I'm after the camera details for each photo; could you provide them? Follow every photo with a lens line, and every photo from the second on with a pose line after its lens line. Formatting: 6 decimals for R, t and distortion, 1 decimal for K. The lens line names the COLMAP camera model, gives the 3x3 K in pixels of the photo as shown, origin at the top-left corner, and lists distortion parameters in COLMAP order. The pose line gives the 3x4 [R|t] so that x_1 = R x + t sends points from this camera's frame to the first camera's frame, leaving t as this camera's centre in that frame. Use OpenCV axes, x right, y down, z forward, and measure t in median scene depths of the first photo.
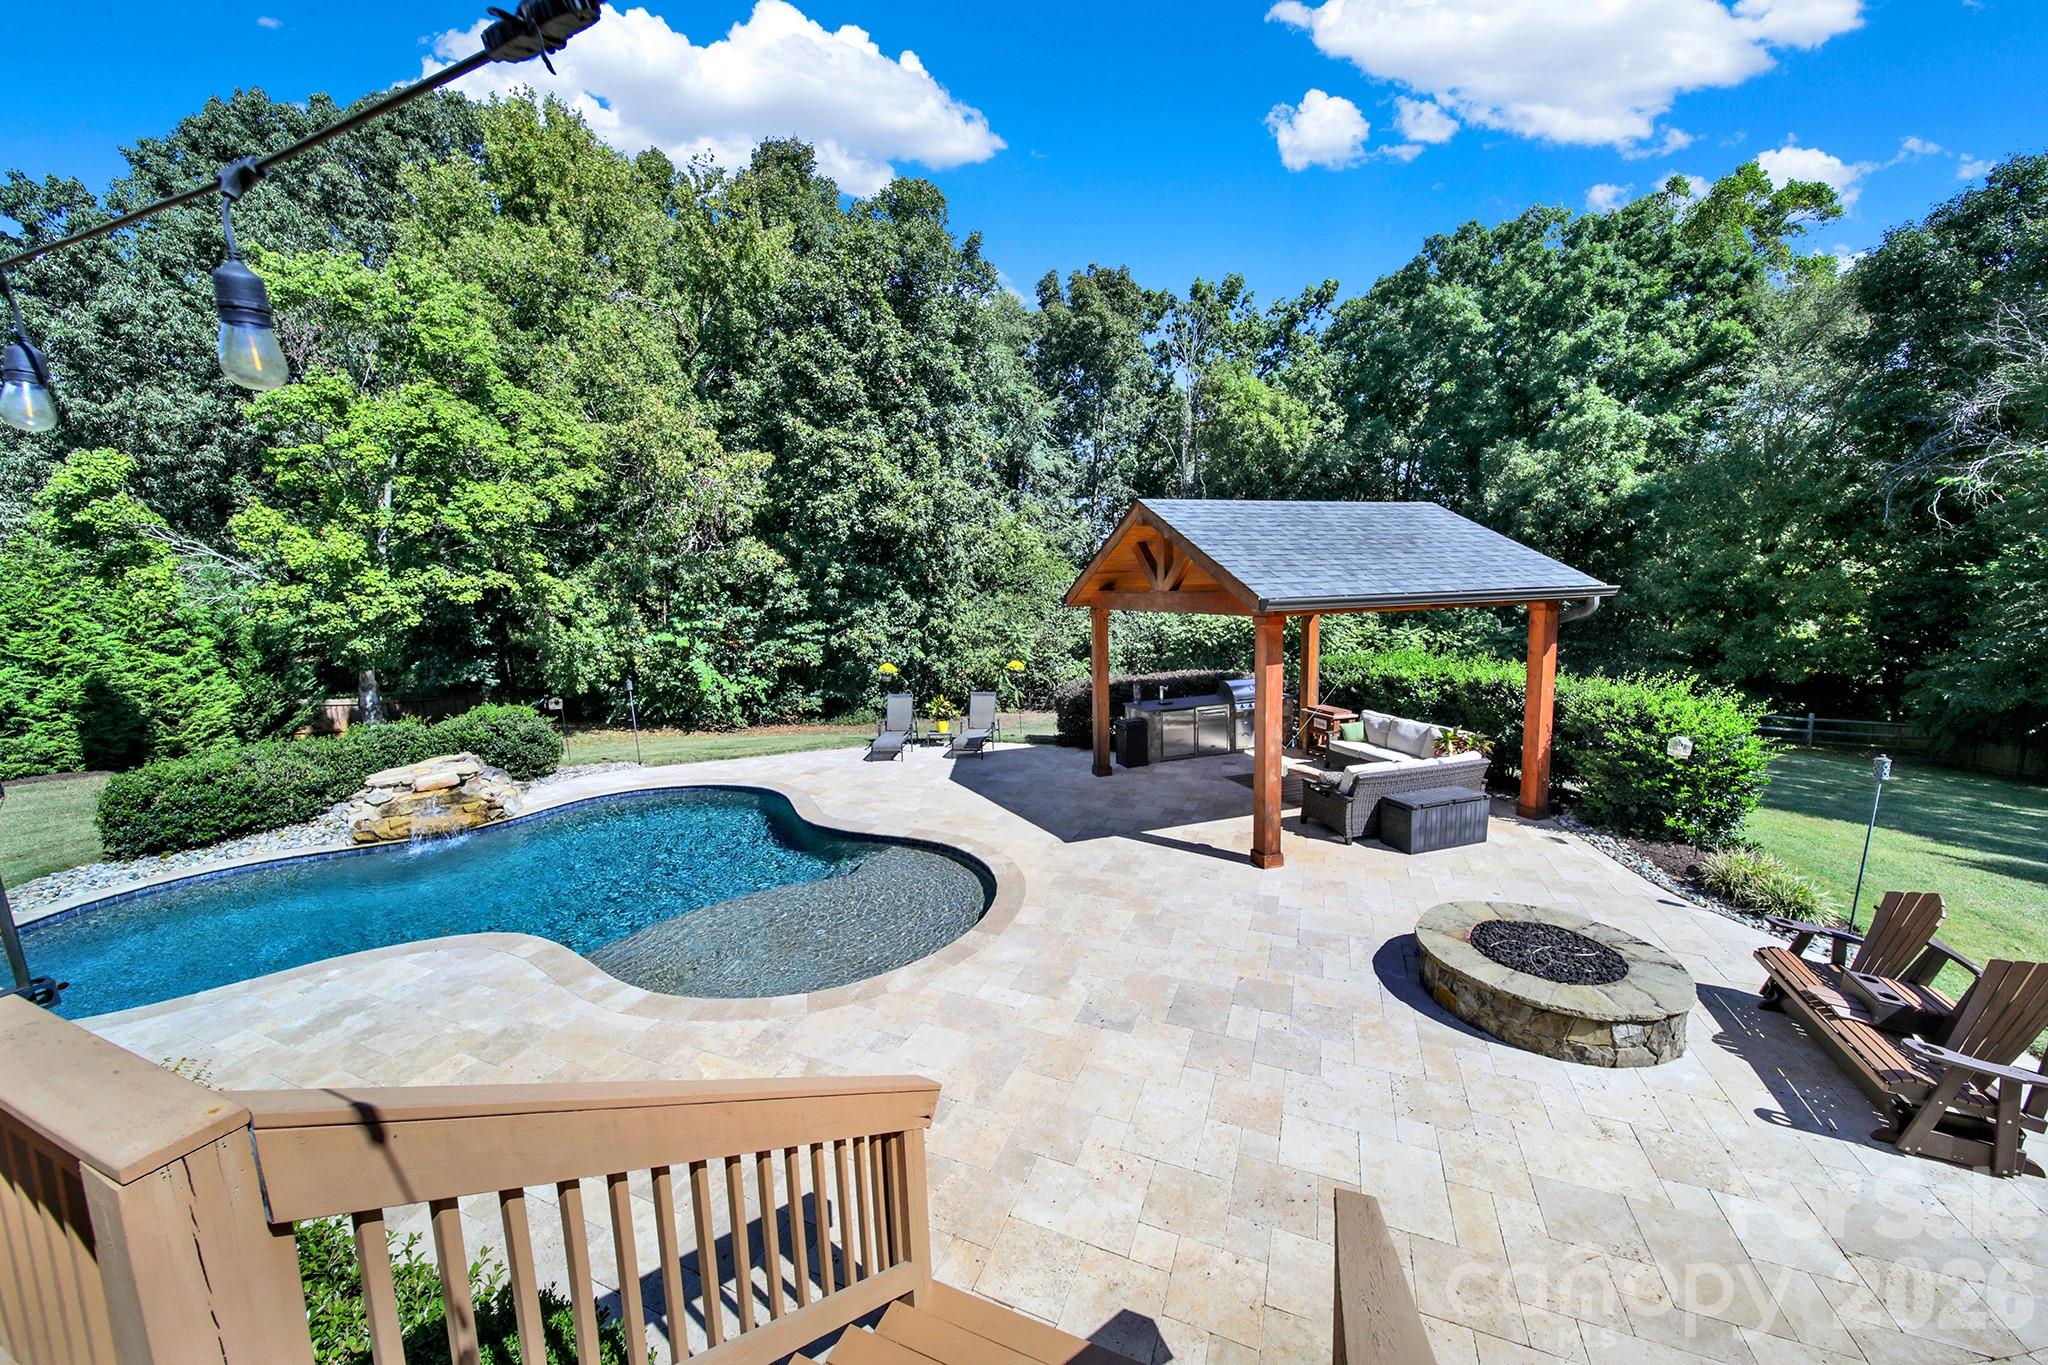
lens RADIAL K [[742.5, 0, 1030.0], [0, 742.5, 672.1], [0, 0, 1]] dist [-0.000451, -0.000155]
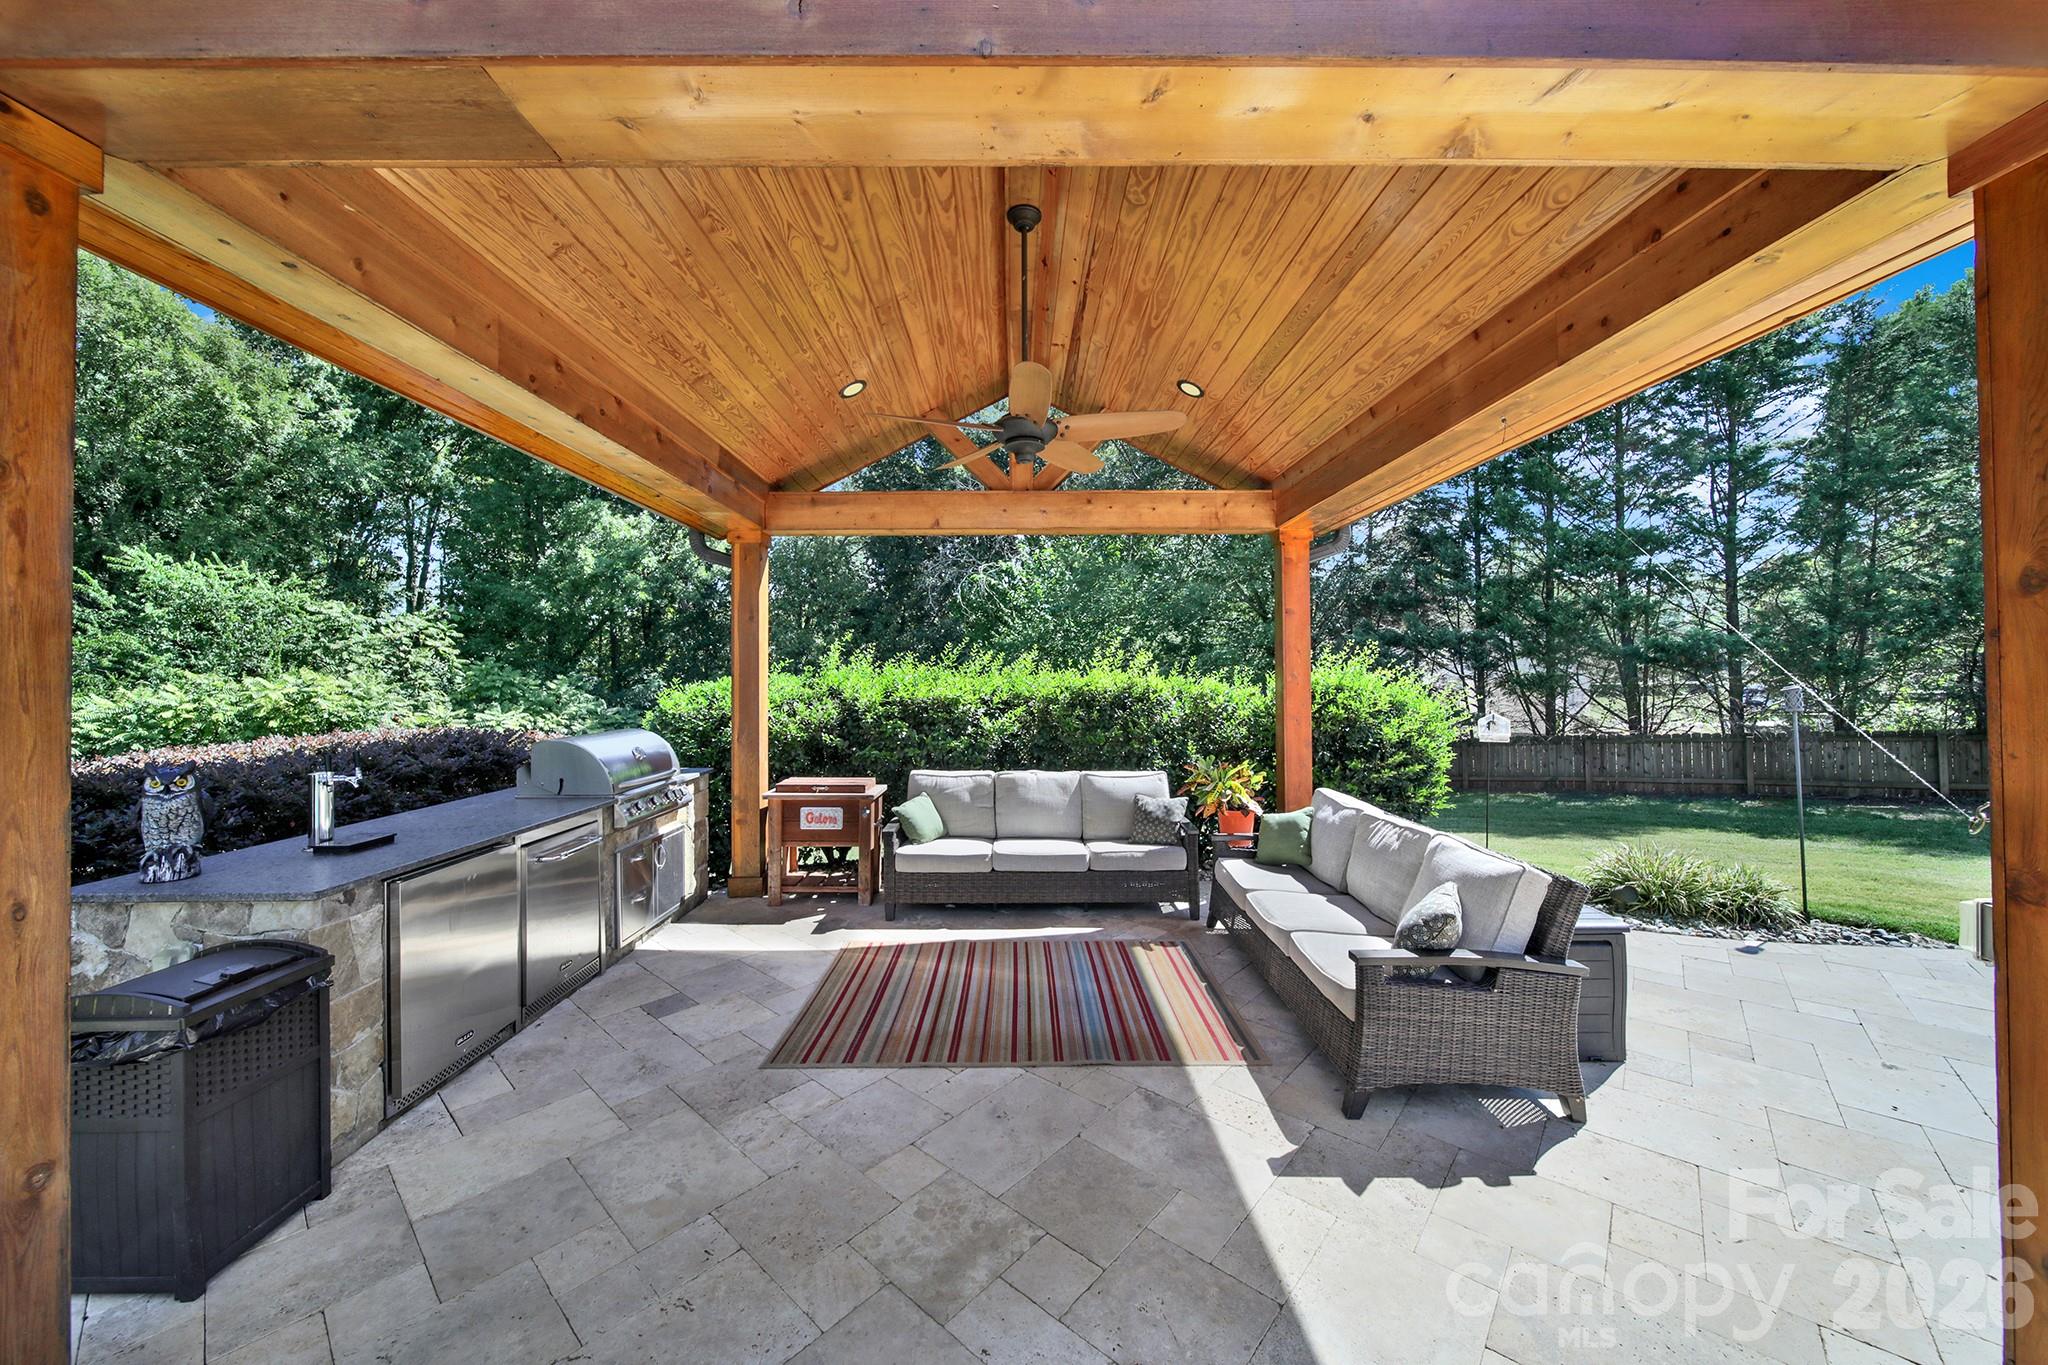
lens RADIAL K [[728.1, 0, 1020.6], [0, 728.1, 664.3], [0, 0, 1]] dist [-0.000577, -0.000032]
pose [[0.335266, 0.044637, 0.941065, 0.016707], [0.107865, 0.990490, -0.085409, 0.015311], [-0.935928, 0.130142, 0.327263, 0.385945]]
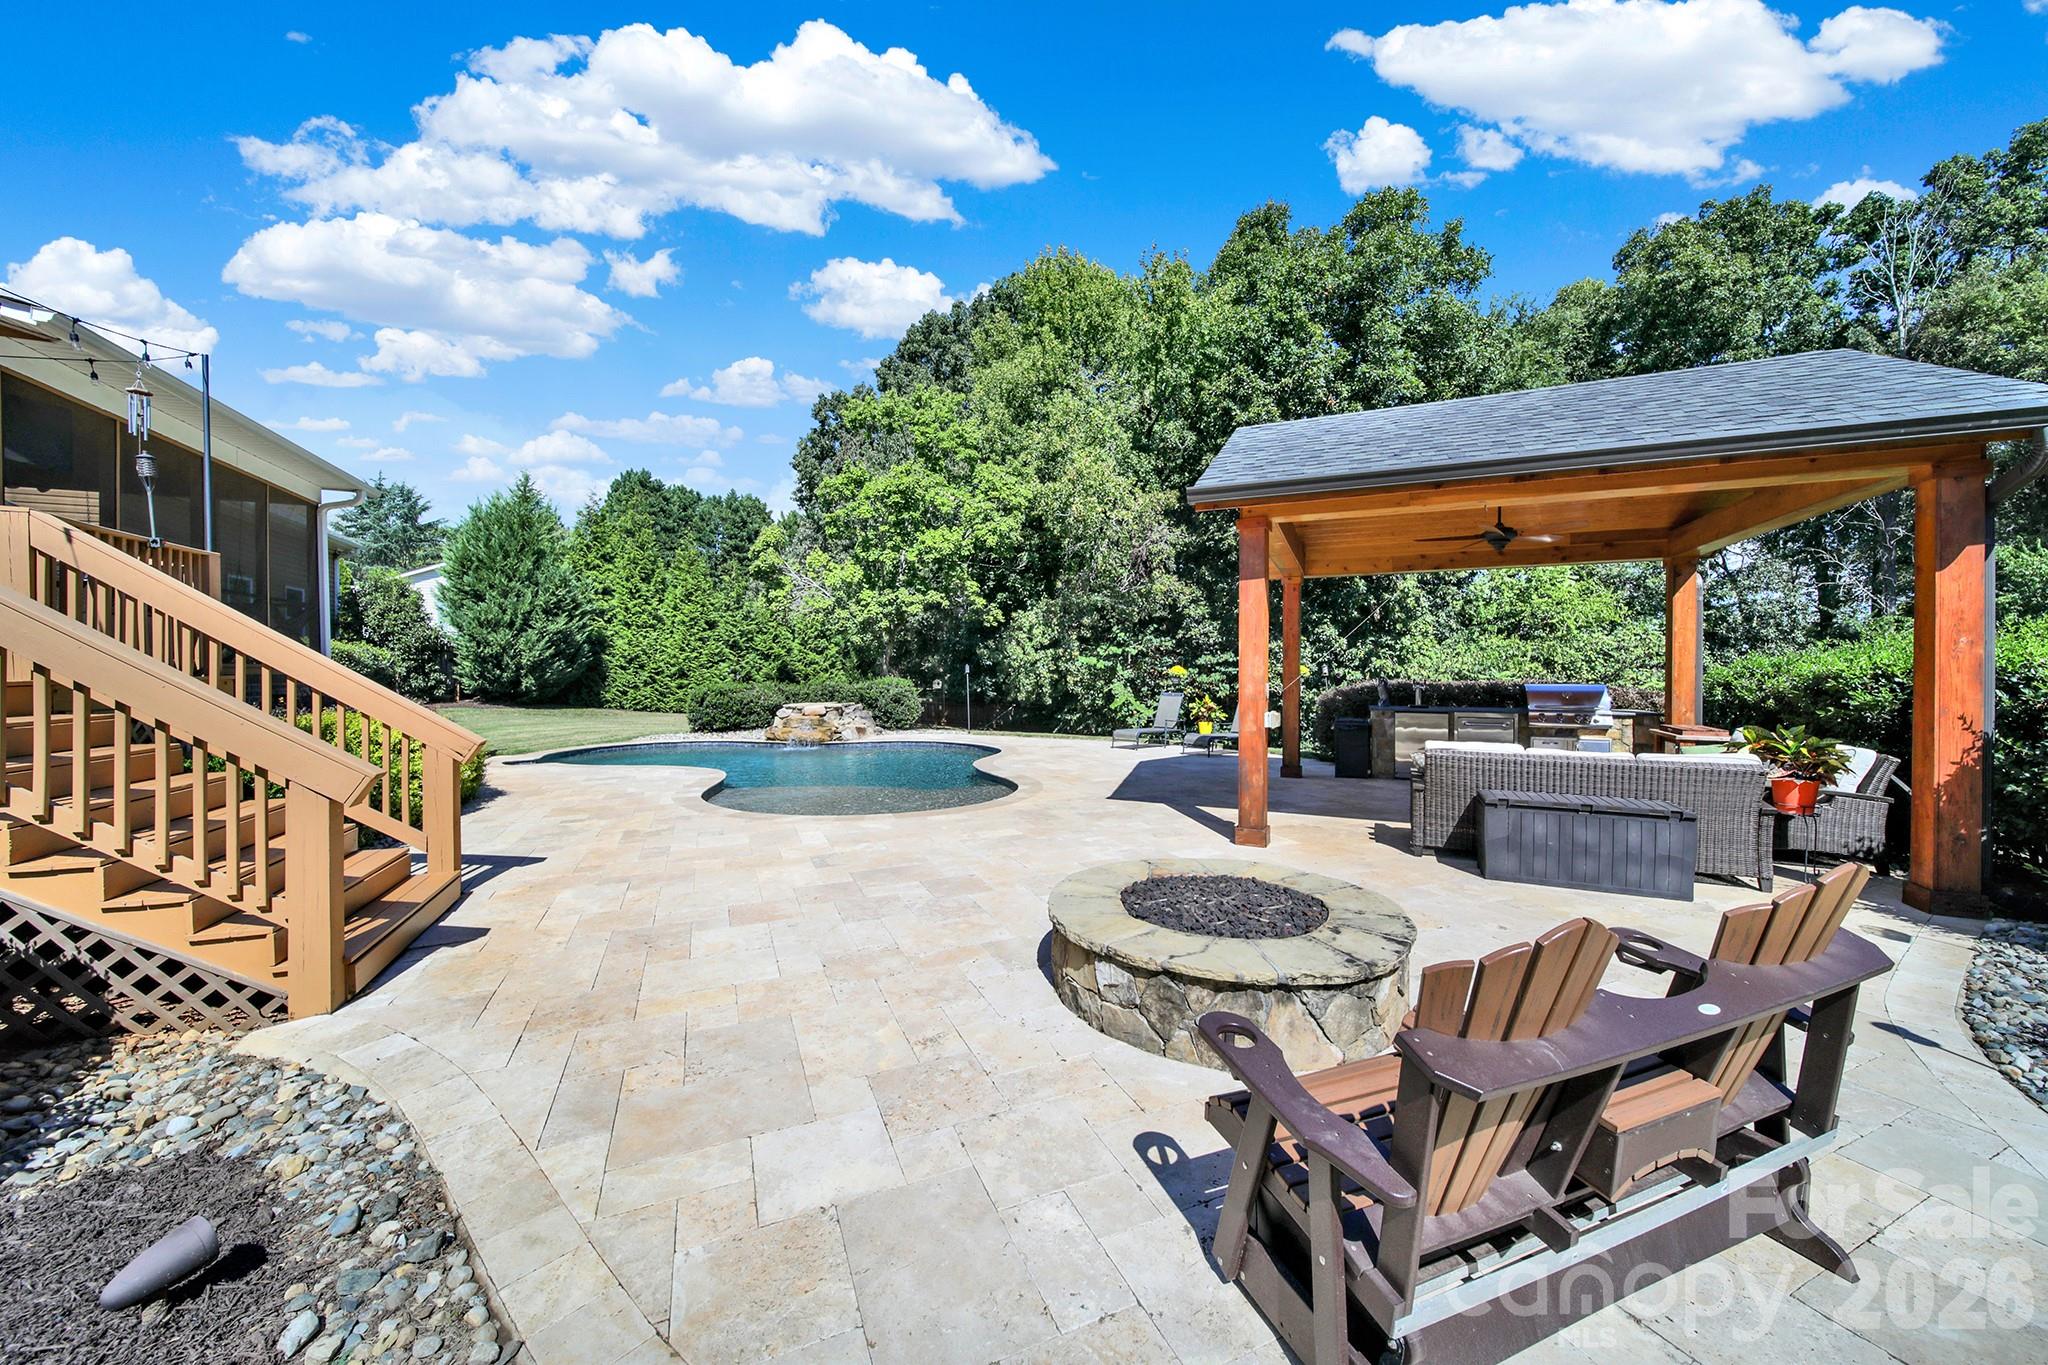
lens RADIAL K [[750.9, 0, 1024.0], [0, 750.9, 682.5], [0, 0, 1]] dist [-0.000451, -0.000060]
pose [[0.711534, 0.036754, -0.701690, 0.236365], [-0.103241, 0.993261, -0.052664, 0.054737], [0.695026, 0.109915, 0.710534, 0.091712]]
